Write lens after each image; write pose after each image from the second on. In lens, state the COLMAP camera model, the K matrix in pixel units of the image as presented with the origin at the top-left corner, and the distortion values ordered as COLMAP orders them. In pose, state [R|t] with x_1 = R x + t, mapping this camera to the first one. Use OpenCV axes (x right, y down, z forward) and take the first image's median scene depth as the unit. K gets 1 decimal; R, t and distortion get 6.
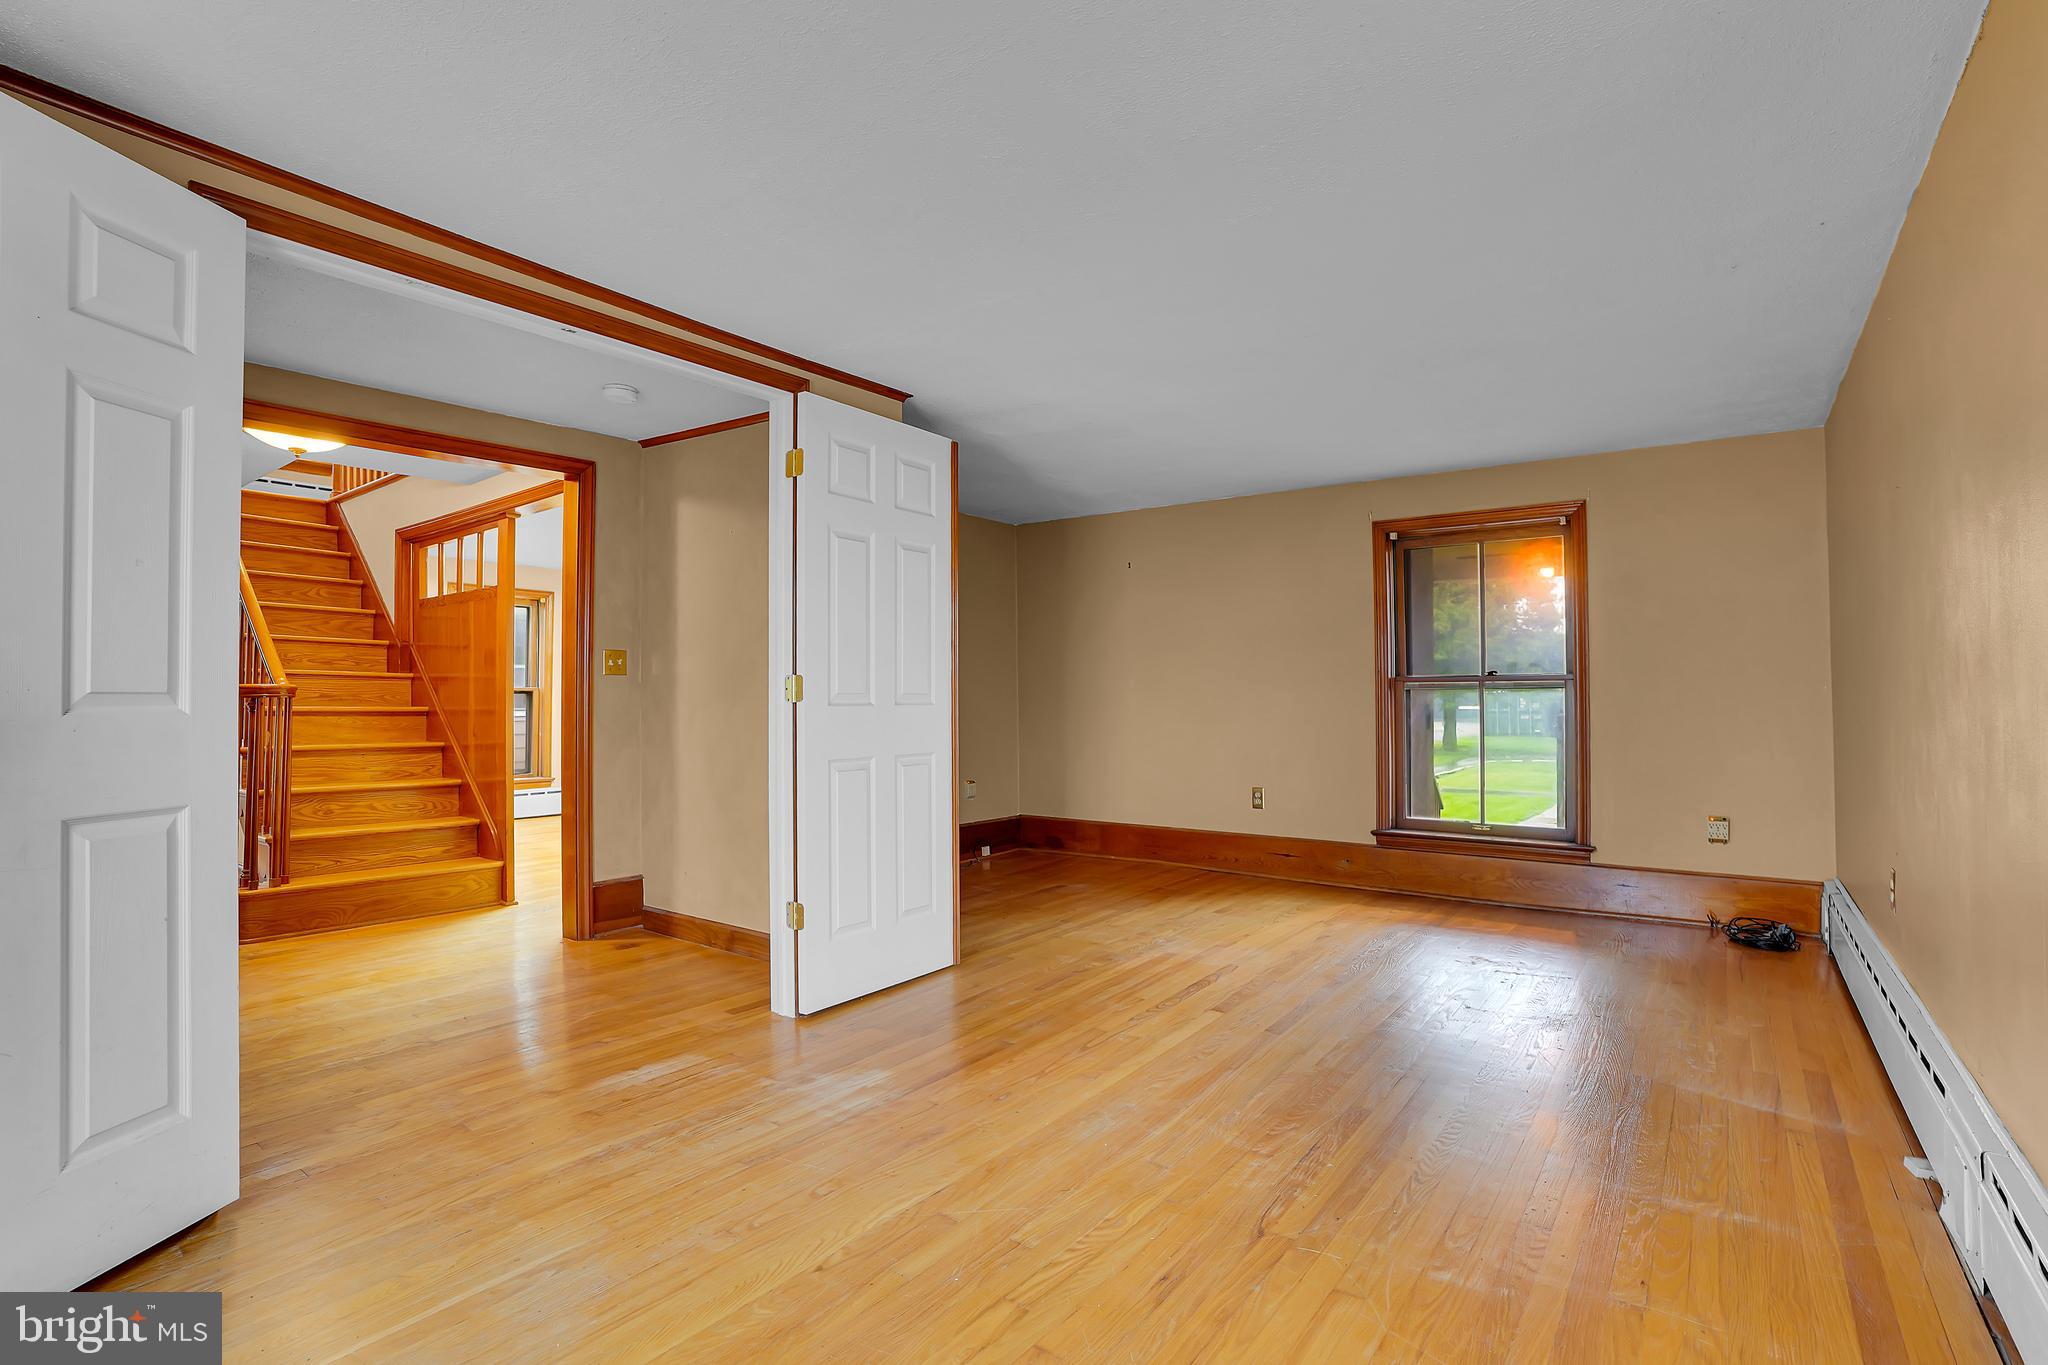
lens RADIAL K [[976.4, 0, 1014.0], [0, 976.4, 693.5], [0, 0, 1]] dist [-0.046158, 0.000786]
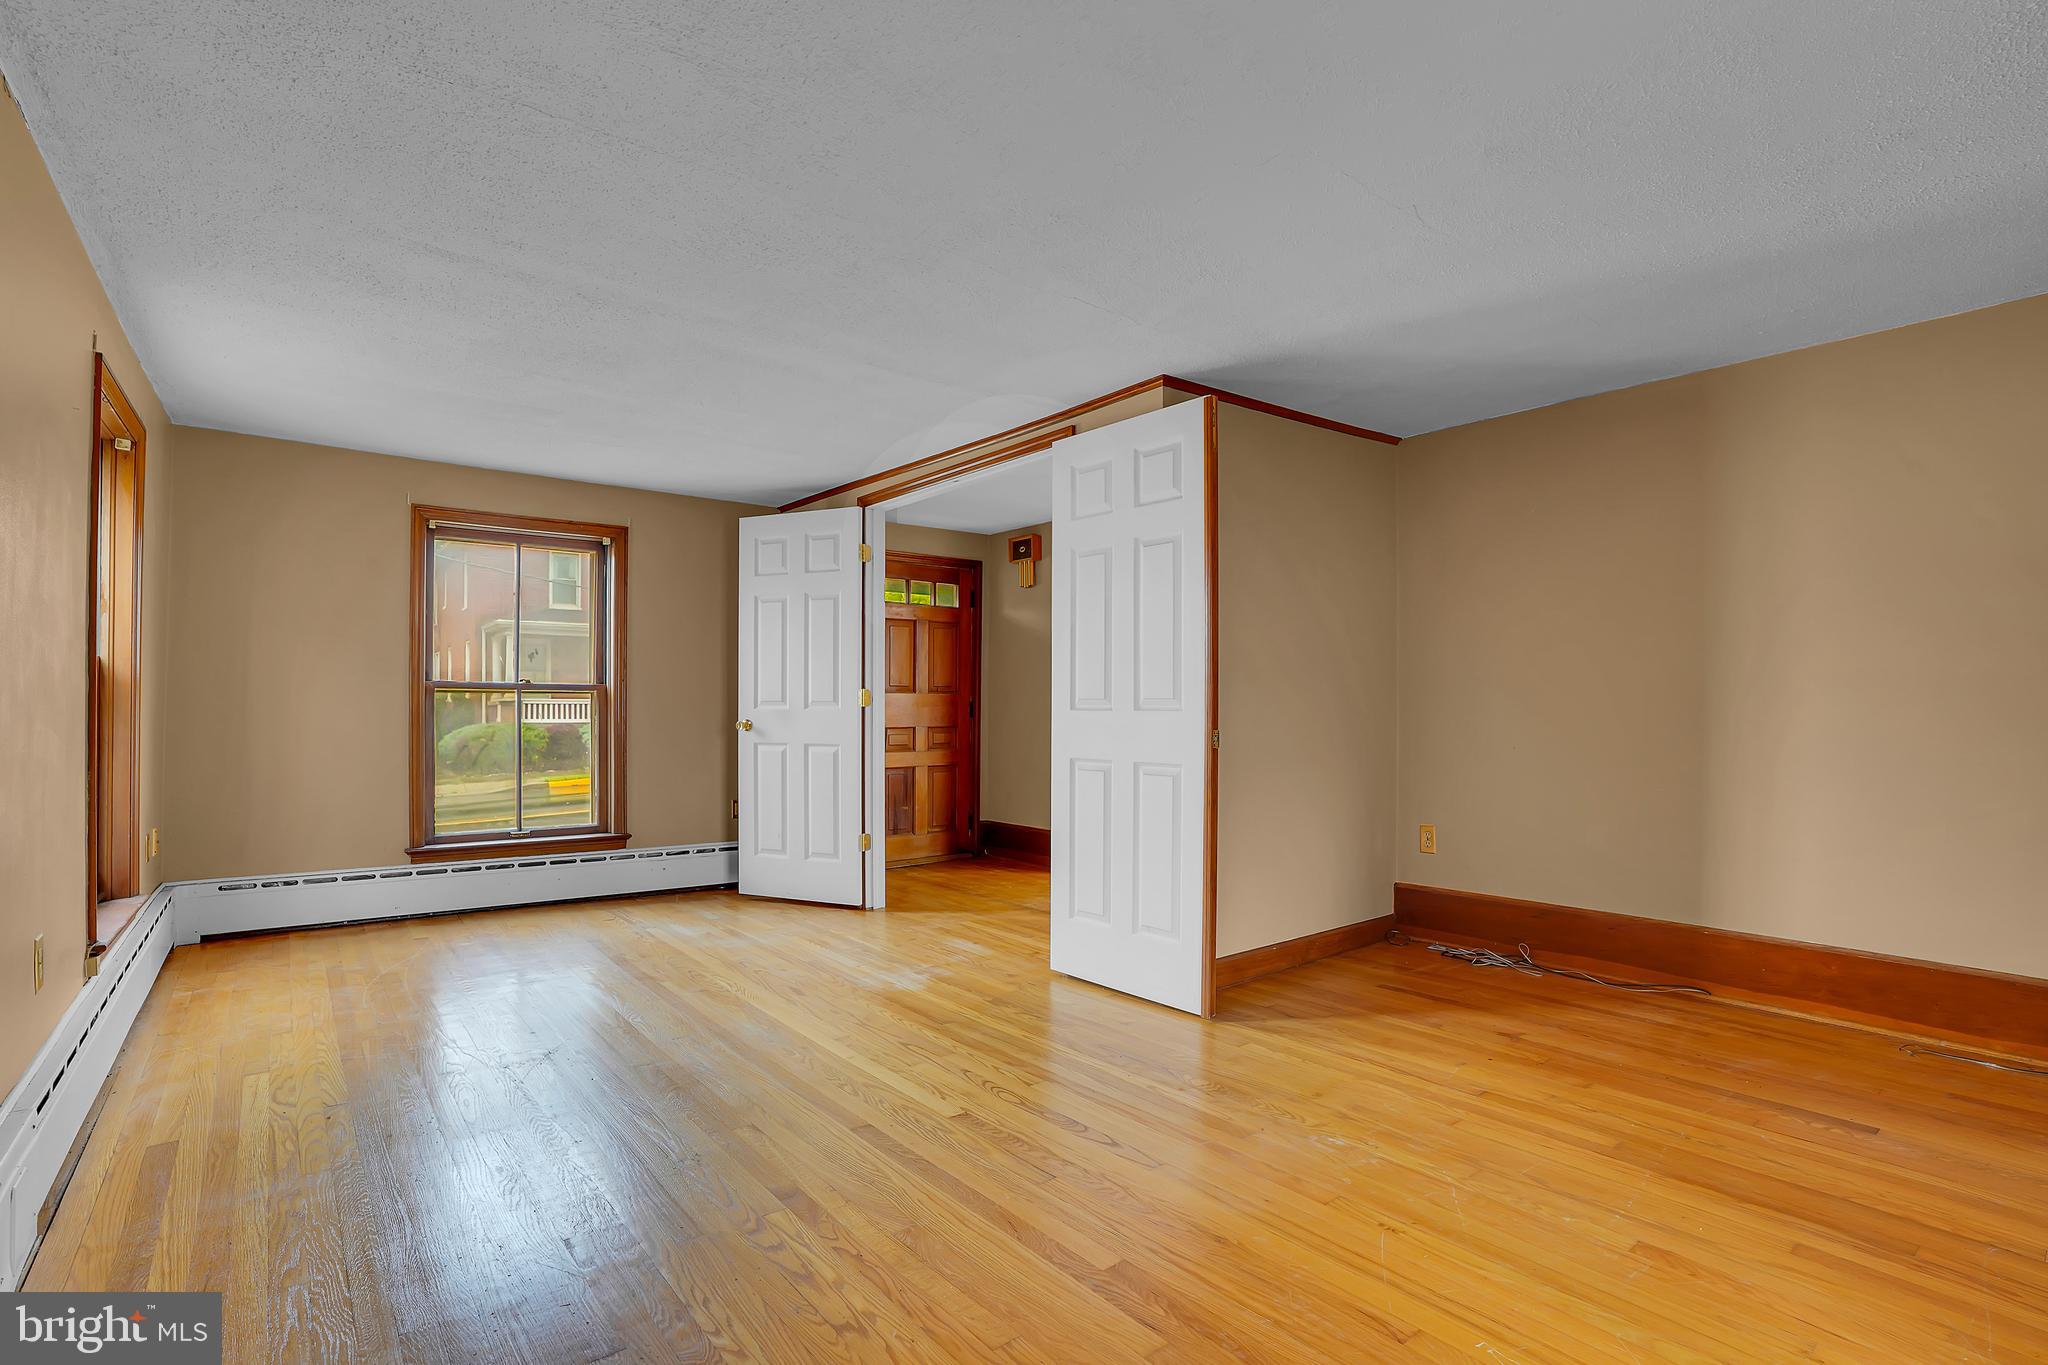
lens RADIAL K [[976.4, 0, 1014.0], [0, 976.4, 693.5], [0, 0, 1]] dist [-0.046158, 0.000786]
pose [[-0.256232, -0.008256, -0.966580, 1.052069], [0.008658, 0.999904, -0.010836, 0.007711], [0.966577, -0.011145, -0.256136, 1.399591]]
